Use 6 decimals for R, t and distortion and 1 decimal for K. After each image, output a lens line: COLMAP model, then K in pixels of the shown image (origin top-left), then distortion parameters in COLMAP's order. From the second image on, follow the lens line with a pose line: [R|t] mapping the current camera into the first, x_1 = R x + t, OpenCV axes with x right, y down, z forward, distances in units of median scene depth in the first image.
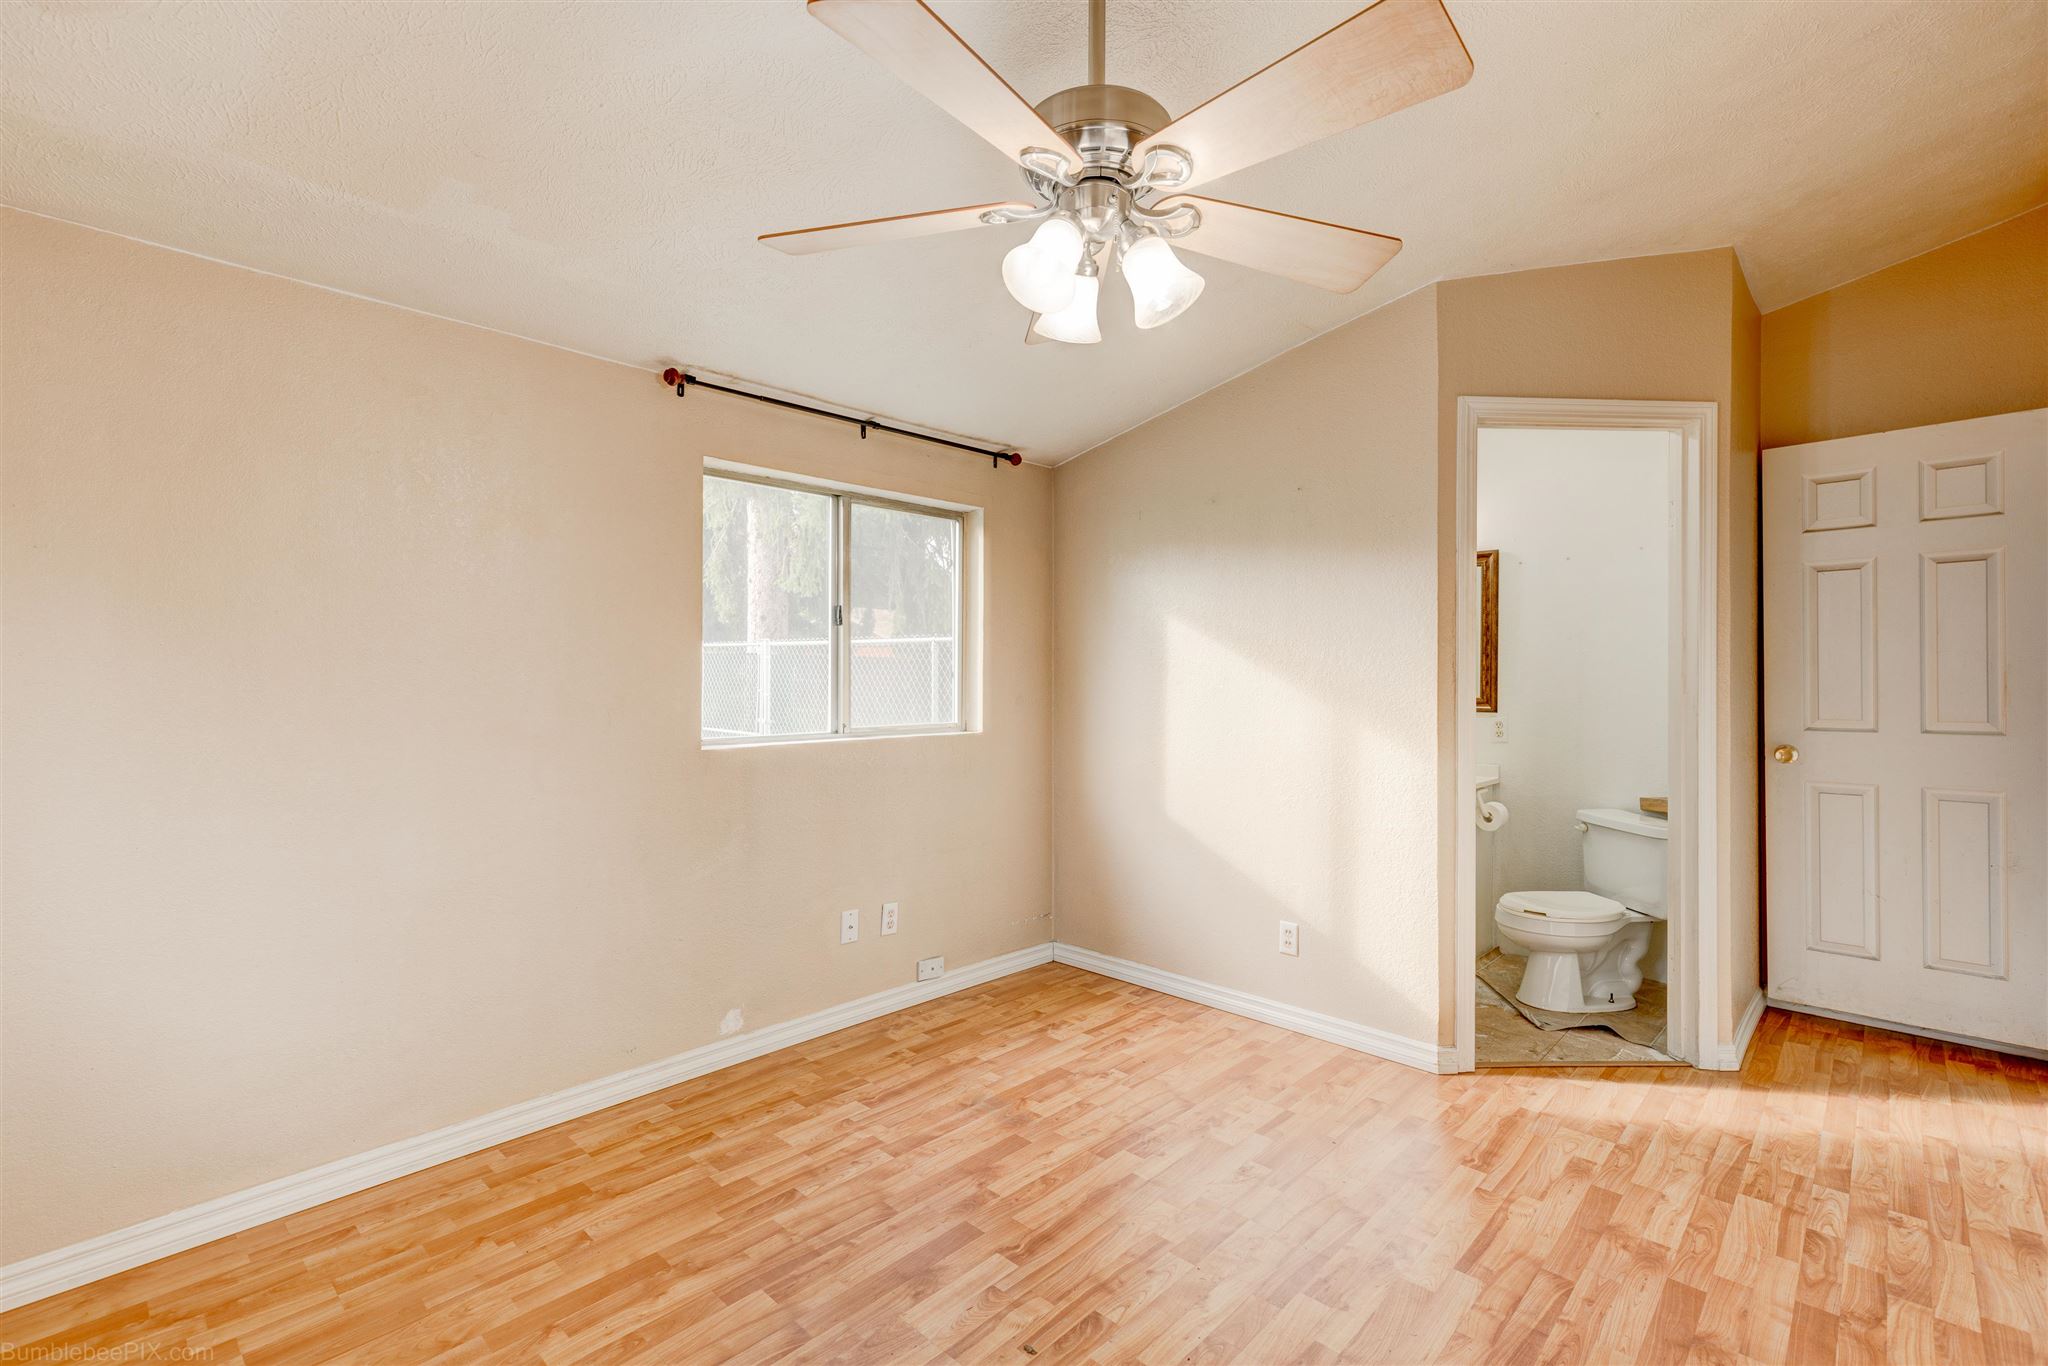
lens RADIAL K [[926.2, 0, 1021.7], [0, 926.2, 682.8], [0, 0, 1]] dist [0.007335, -0.001627]
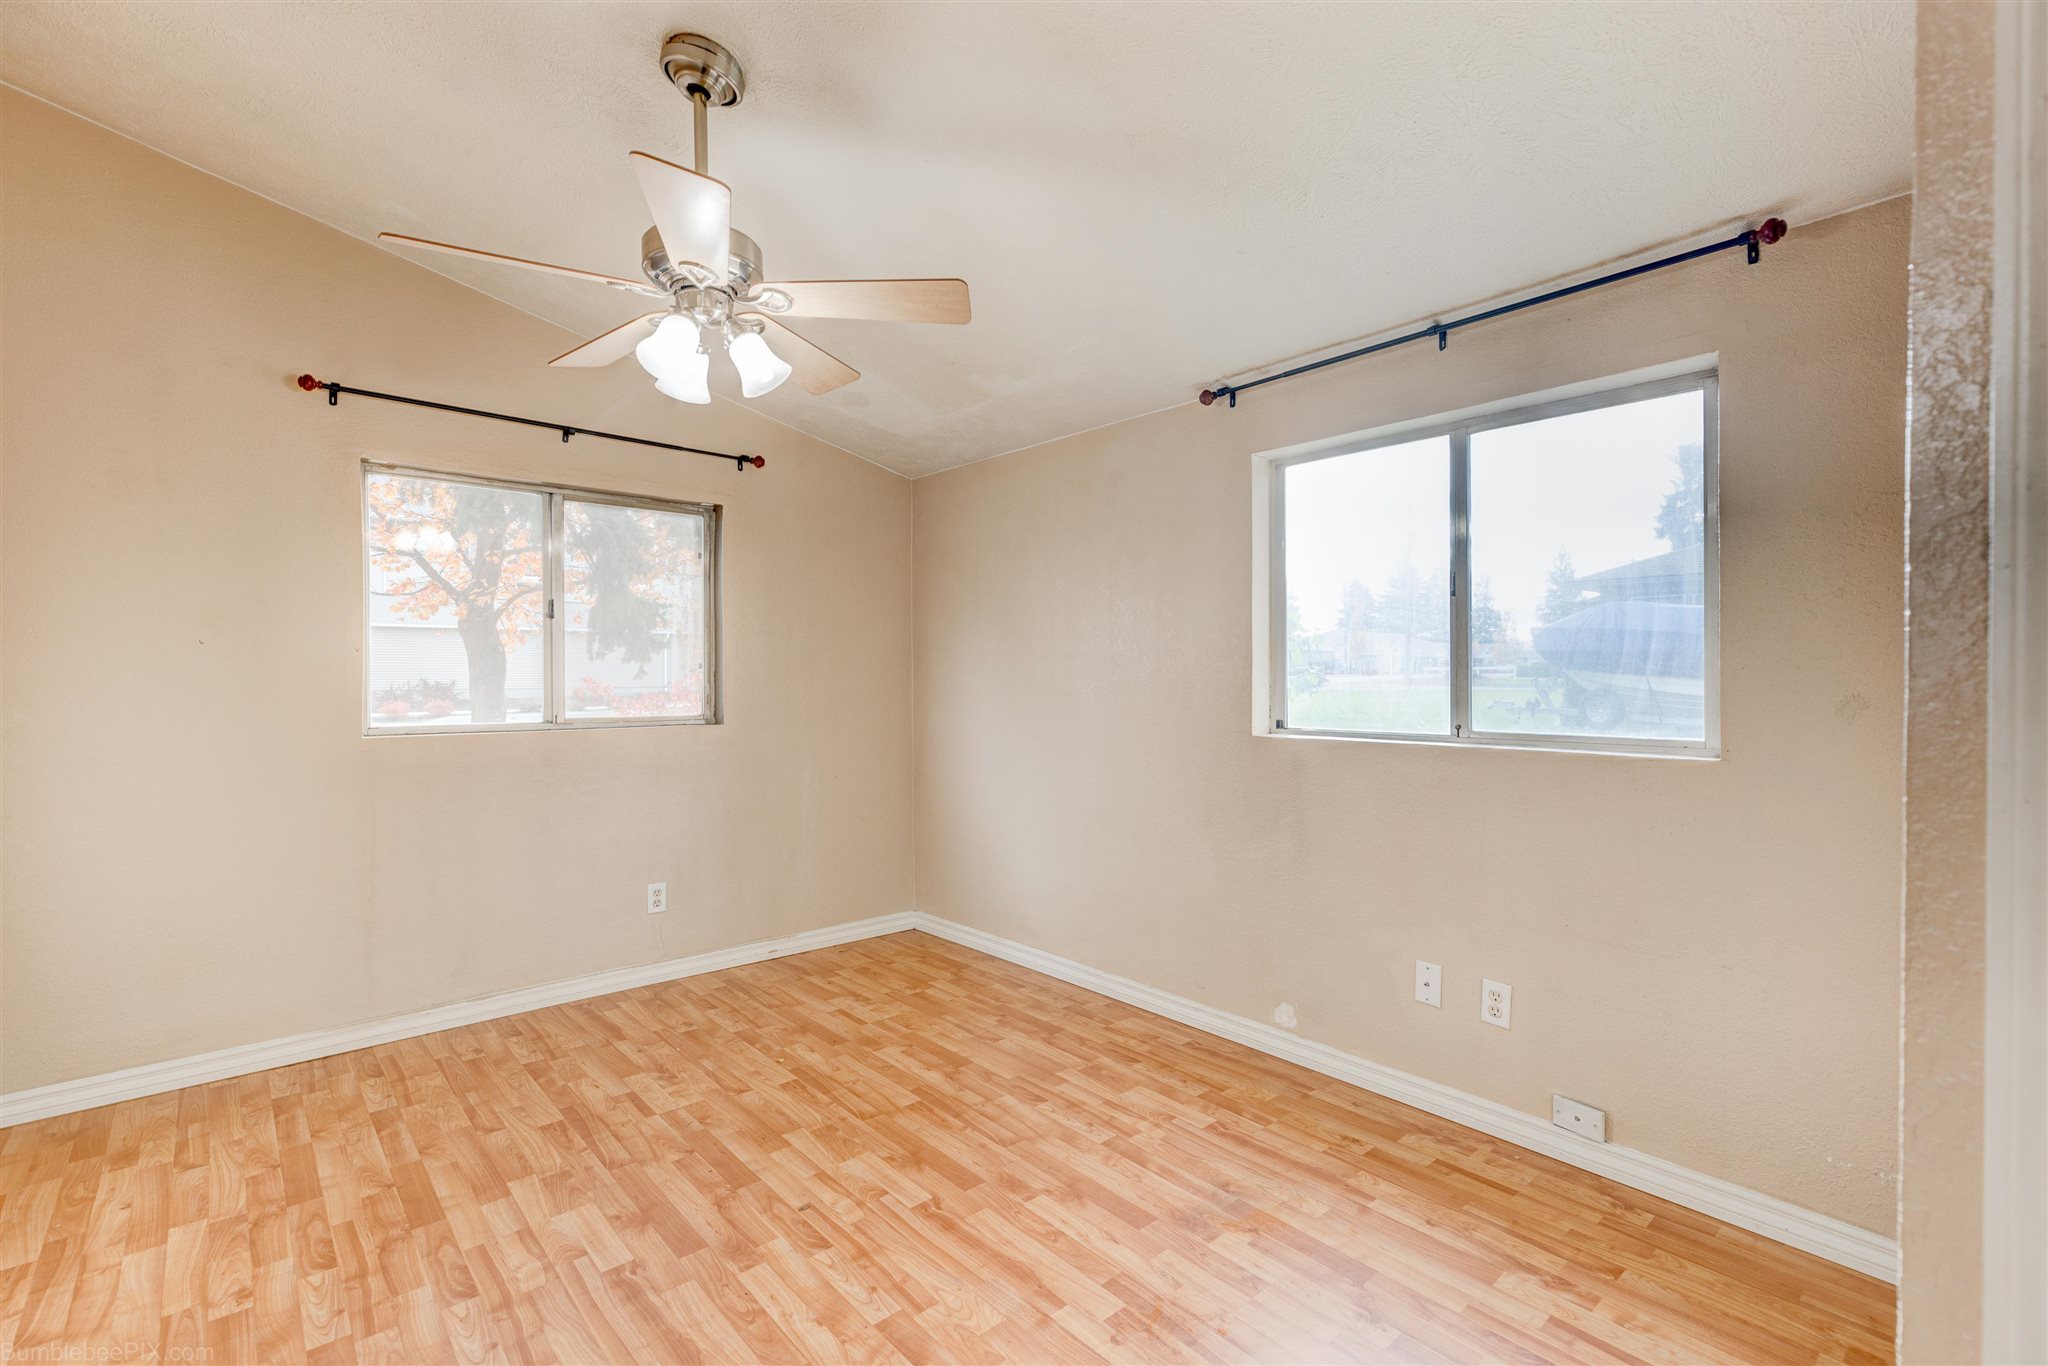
lens RADIAL K [[926.2, 0, 1016.5], [0, 926.2, 685.5], [0, 0, 1]] dist [0.007335, -0.001627]
pose [[-0.102296, 0.005557, -0.994739, 0.837730], [-0.010331, 0.999925, 0.006648, 0.014221], [0.994700, 0.010957, -0.102231, 0.981423]]
